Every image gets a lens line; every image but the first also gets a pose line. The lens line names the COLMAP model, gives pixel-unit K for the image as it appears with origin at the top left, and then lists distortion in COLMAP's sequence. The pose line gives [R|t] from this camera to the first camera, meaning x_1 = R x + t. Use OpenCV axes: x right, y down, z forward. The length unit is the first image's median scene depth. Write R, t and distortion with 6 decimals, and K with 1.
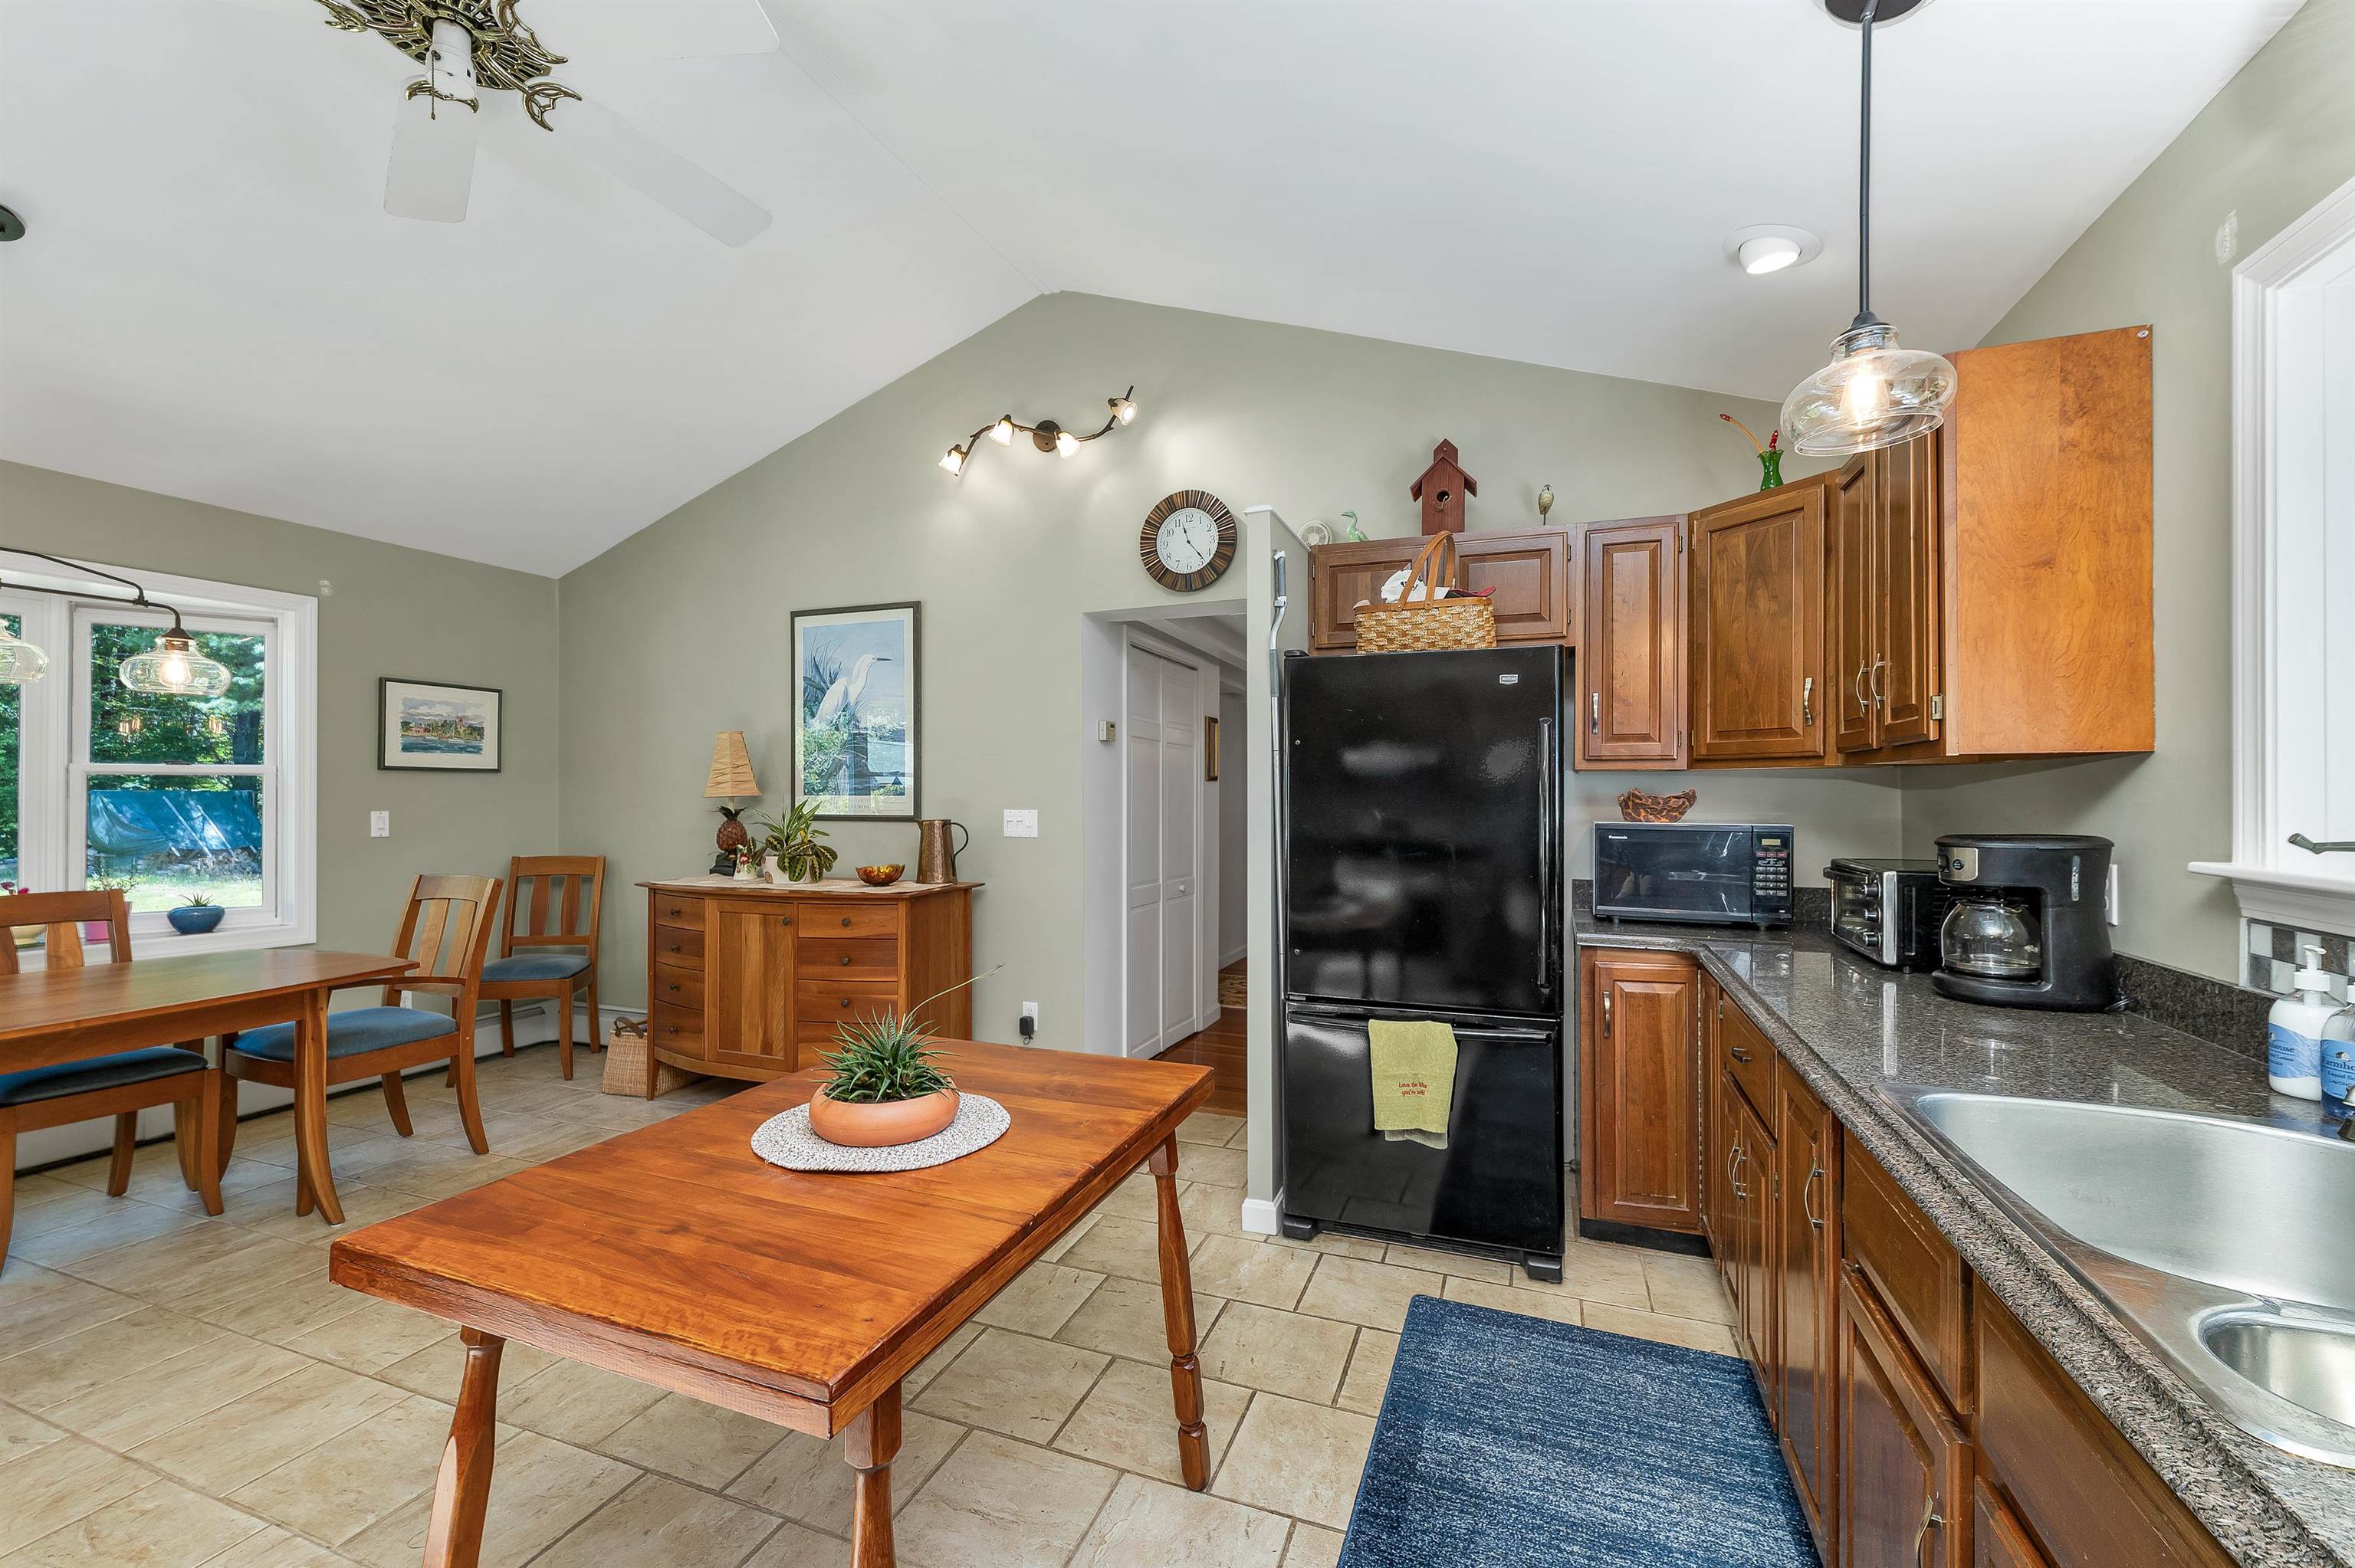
lens RADIAL K [[962.4, 0, 1165.0], [0, 962.4, 788.1], [0, 0, 1]] dist [0.001988, 0.000226]
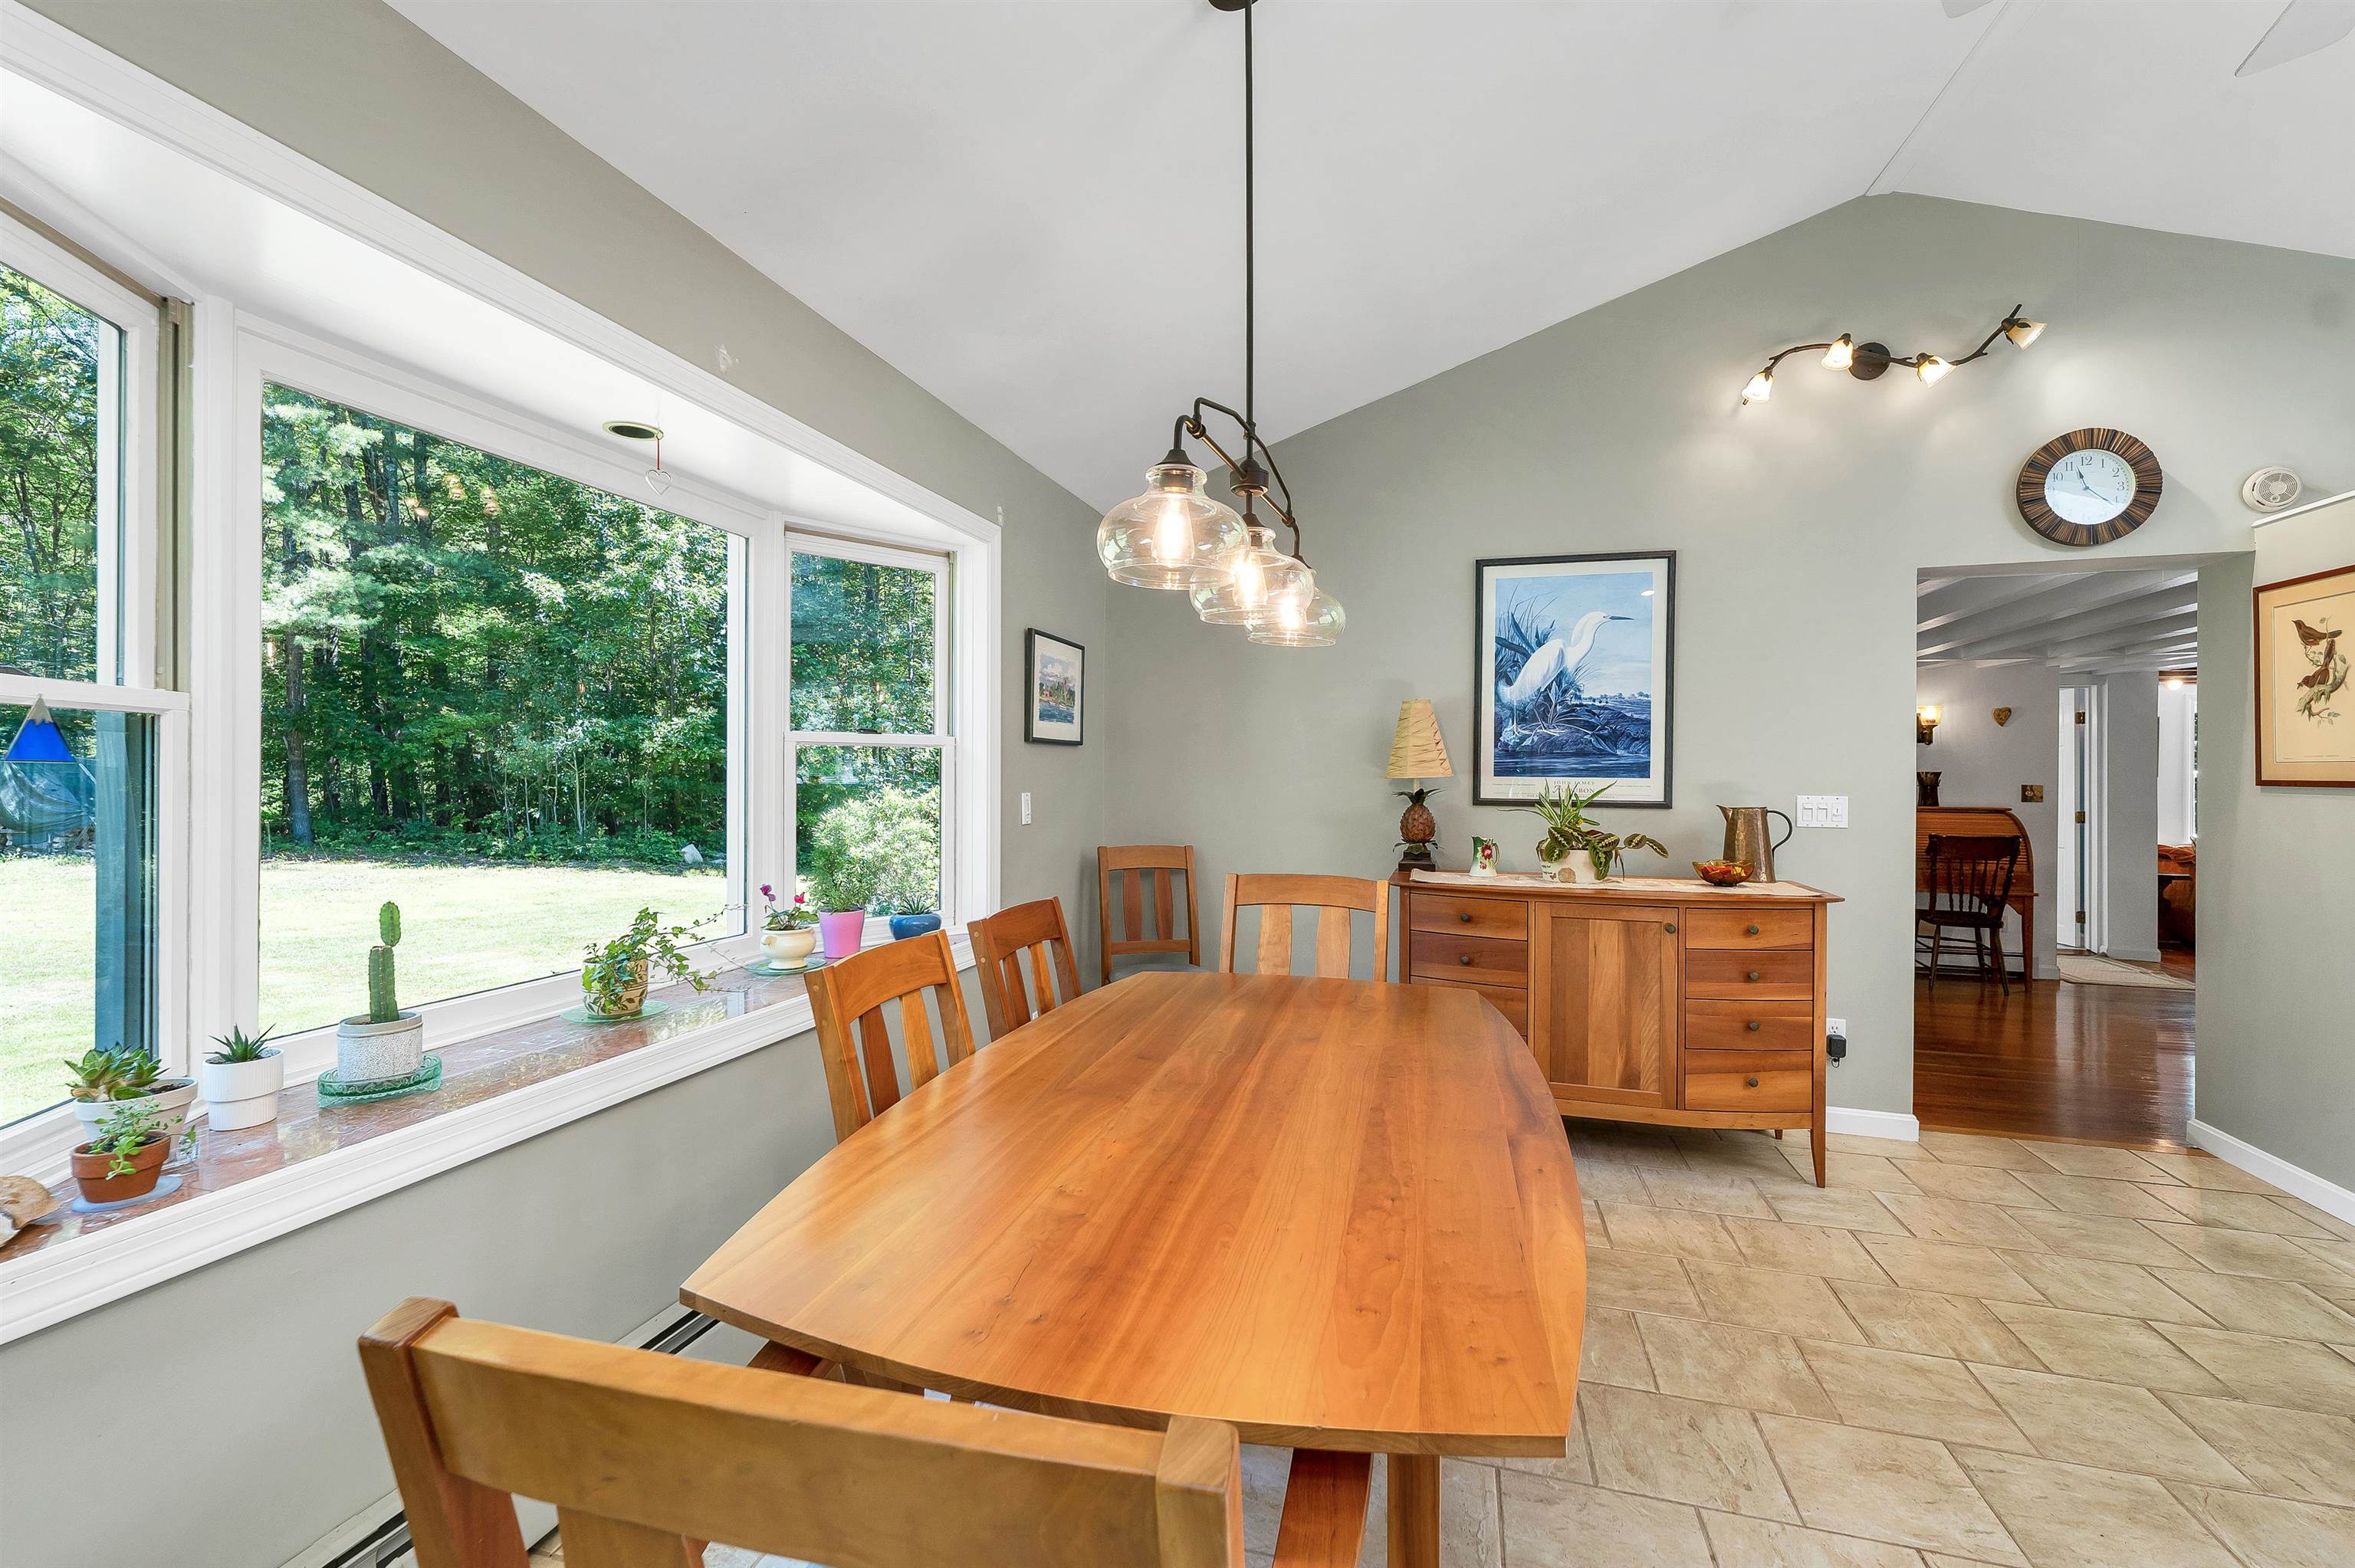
lens RADIAL K [[994.9, 0, 1162.3], [0, 994.9, 773.5], [0, 0, 1]] dist [0.000133, -0.000249]
pose [[0.996769, 0.006560, 0.080048, -0.853178], [-0.007470, 0.999911, 0.011072, -0.002875], [-0.079968, -0.011634, 0.996729, 0.167106]]
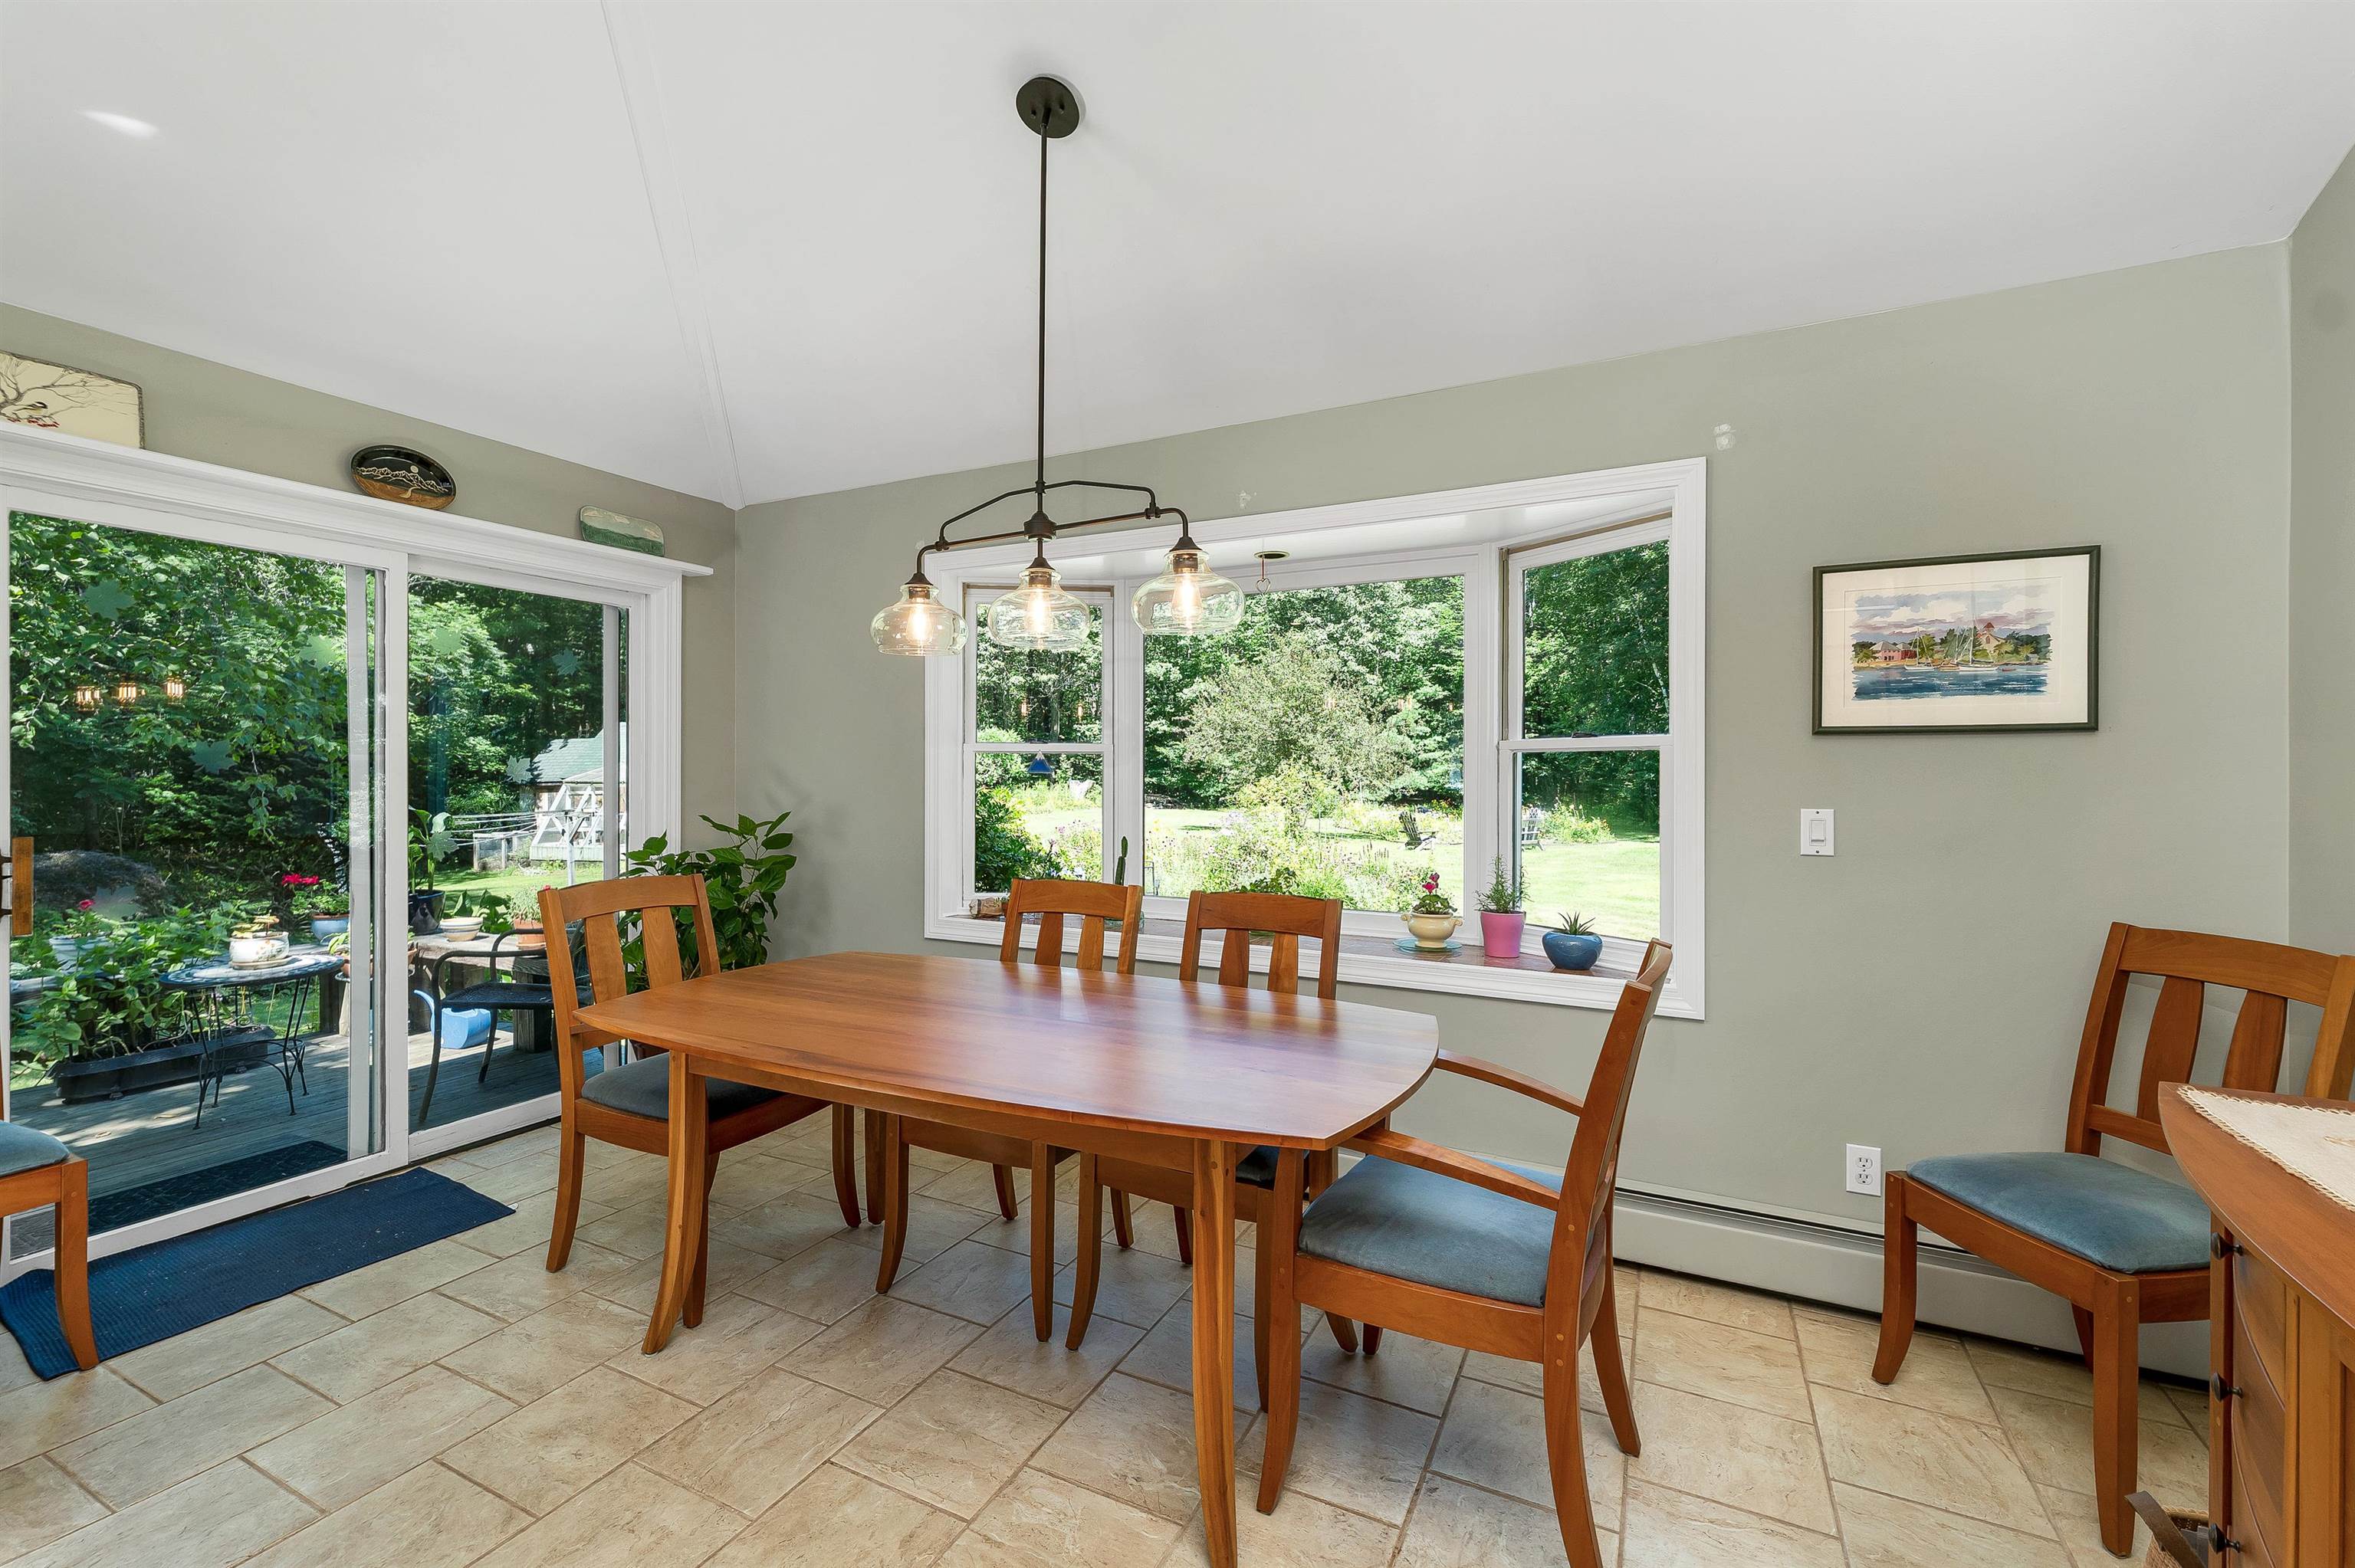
lens RADIAL K [[994.9, 0, 1162.3], [0, 994.9, 773.5], [0, 0, 1]] dist [0.000133, -0.000249]
pose [[-0.105520, 0.000198, -0.994417, -0.225114], [0.004788, 0.999988, -0.000309, 0.002271], [0.994406, -0.004794, -0.105520, 0.761086]]
